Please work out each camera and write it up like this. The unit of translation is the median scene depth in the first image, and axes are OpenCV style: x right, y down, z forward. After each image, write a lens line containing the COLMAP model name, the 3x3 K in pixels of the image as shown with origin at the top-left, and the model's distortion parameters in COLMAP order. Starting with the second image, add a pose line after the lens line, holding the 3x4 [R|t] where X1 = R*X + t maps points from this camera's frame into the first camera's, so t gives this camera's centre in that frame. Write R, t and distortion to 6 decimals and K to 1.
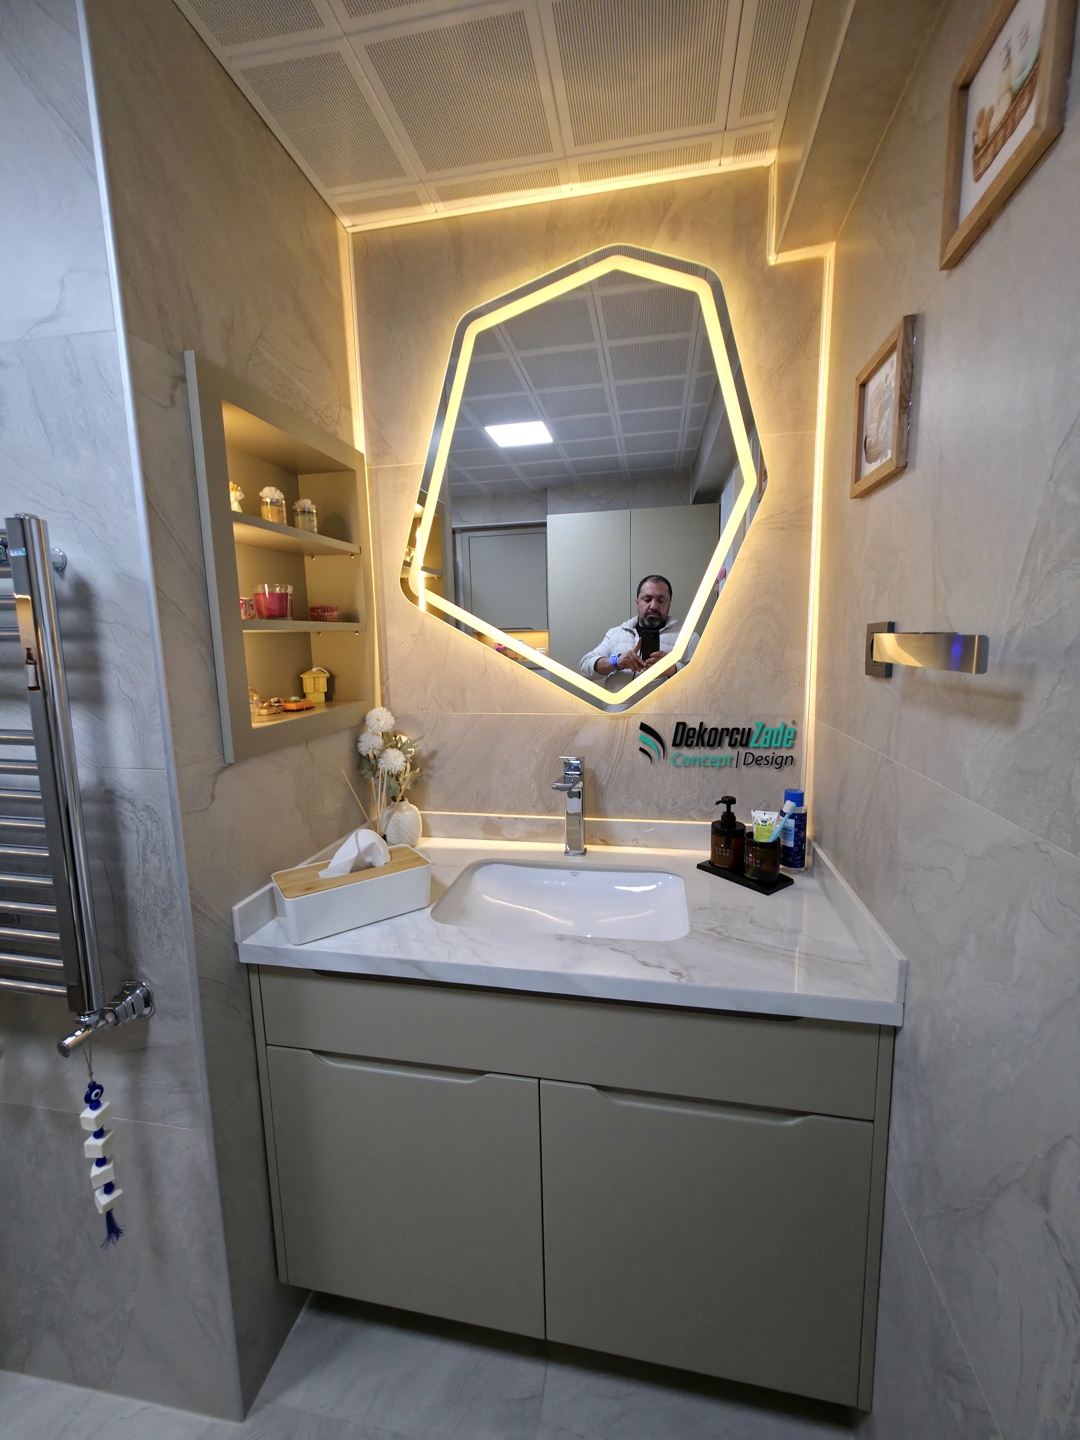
lens RADIAL K [[574.1, 0, 540.5], [0, 574.1, 716.8], [0, 0, 1]] dist [0.000555, 0.000188]
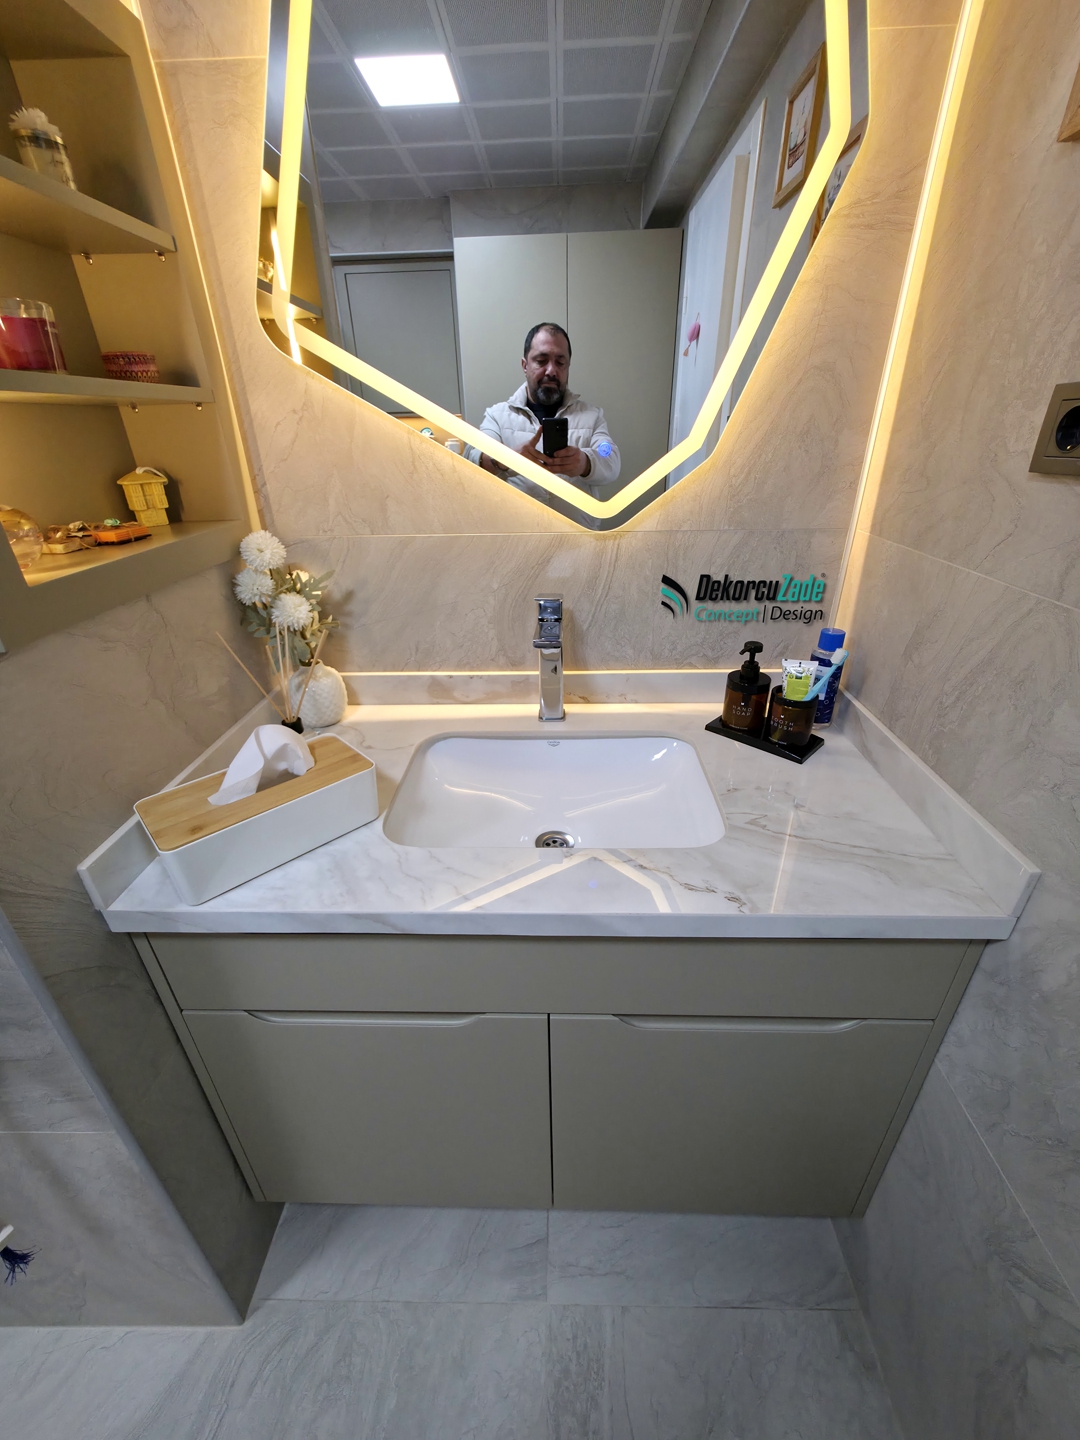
lens RADIAL K [[574.1, 0, 539.3], [0, 574.1, 714.9], [0, 0, 1]] dist [0.000555, 0.000188]
pose [[0.987238, -0.071308, 0.142396, -0.077976], [0.021922, 0.946489, 0.321992, -0.025000], [-0.157737, -0.314761, 0.935972, 0.288867]]
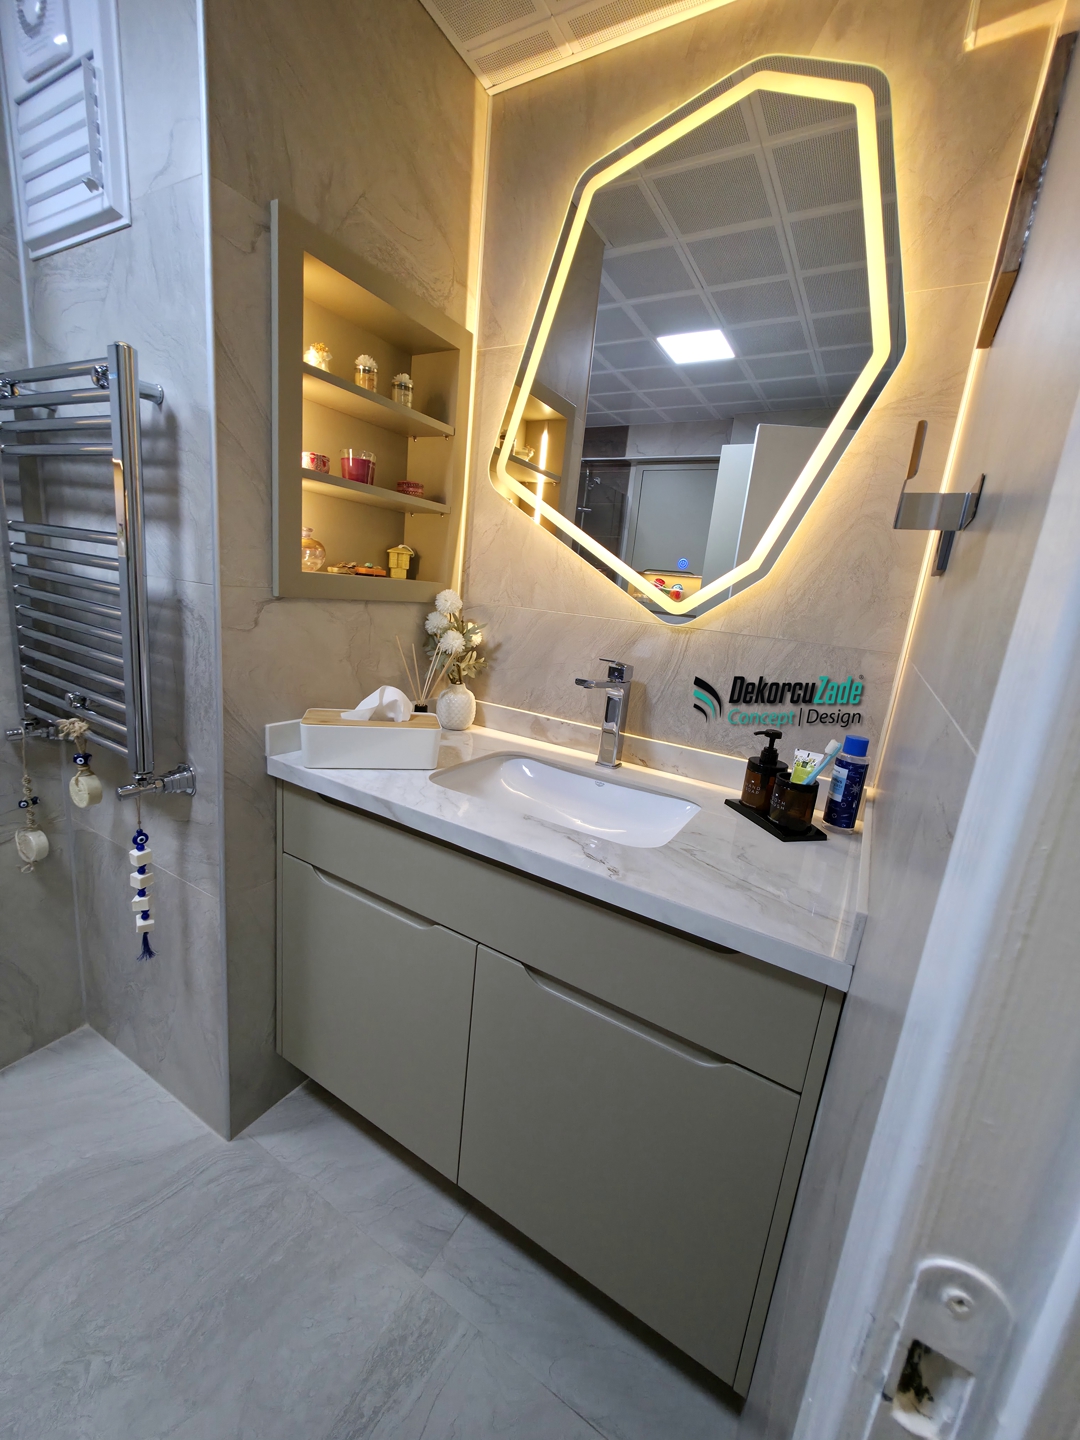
lens RADIAL K [[574.1, 0, 542.4], [0, 574.1, 716.5], [0, 0, 1]] dist [0.000555, 0.000188]
pose [[0.936346, 0.183258, -0.299453, 0.257290], [-0.162704, 0.982337, 0.092416, 0.096455], [0.311100, -0.037811, 0.949625, 0.066725]]
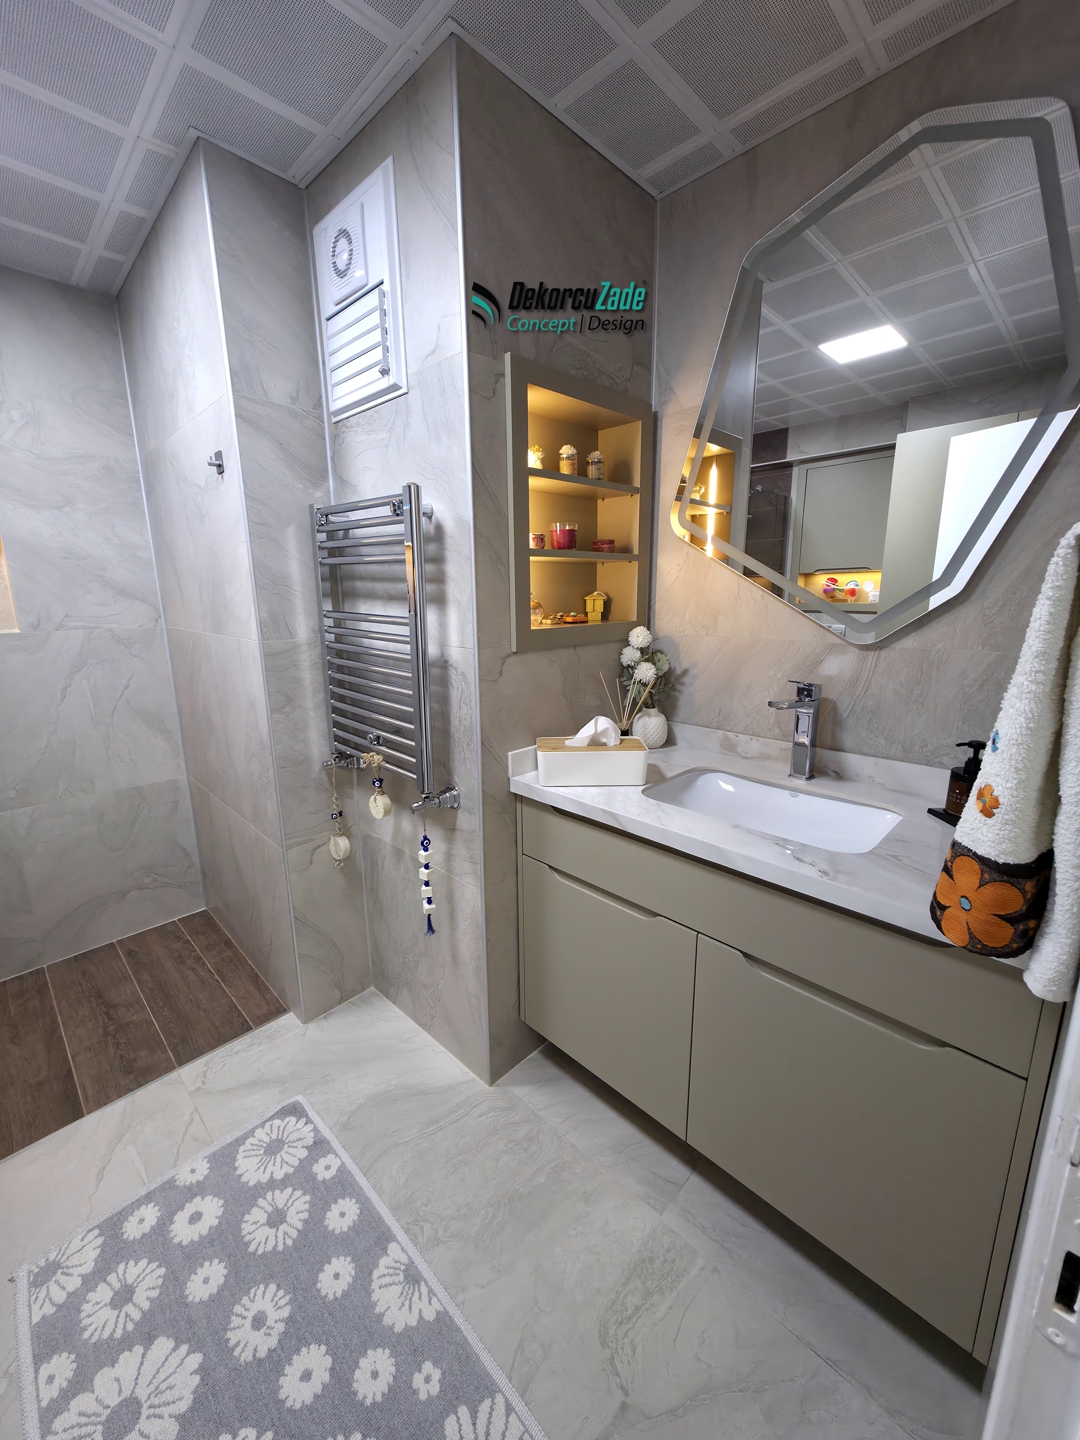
lens RADIAL K [[574.1, 0, 541.5], [0, 574.1, 716.9], [0, 0, 1]] dist [0.000555, 0.000188]
pose [[0.830925, 0.133014, -0.540251, 0.241880], [-0.085056, 0.989957, 0.112917, 0.058697], [0.549845, -0.047874, 0.833894, -0.124384]]
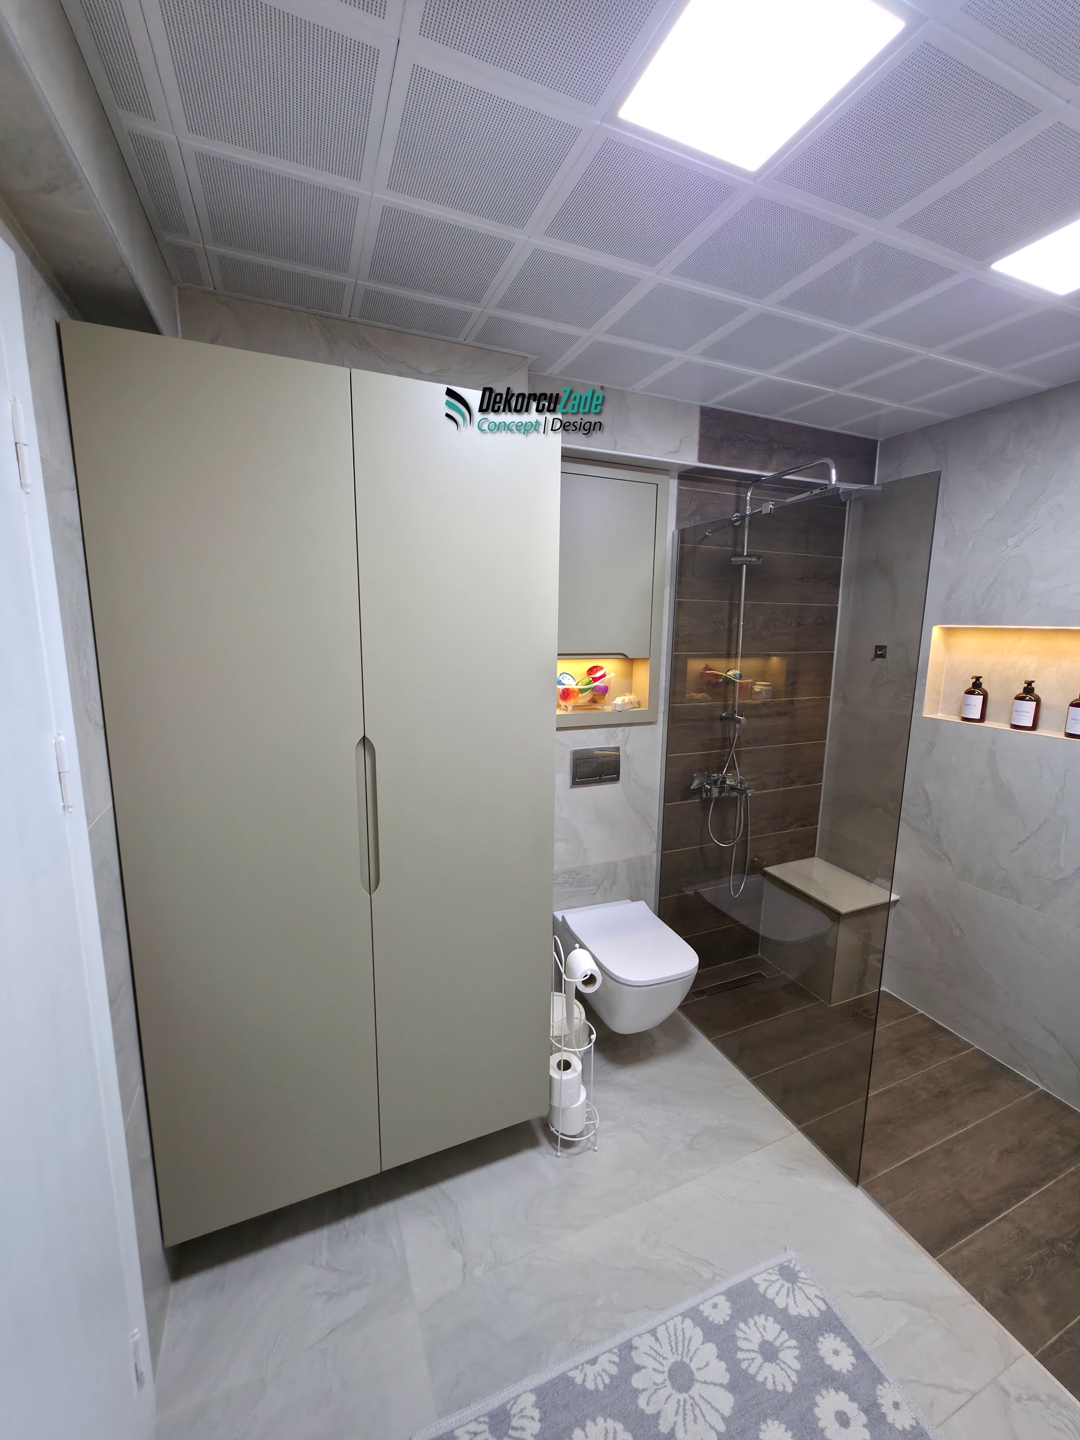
lens RADIAL K [[574.1, 0, 545.6], [0, 574.1, 716.7], [0, 0, 1]] dist [0.000555, 0.000188]
pose [[-0.828708, 0.101919, -0.550323, 0.087187], [-0.072670, 0.955361, 0.286363, -0.219386], [0.554943, 0.277304, -0.784309, 0.496155]]
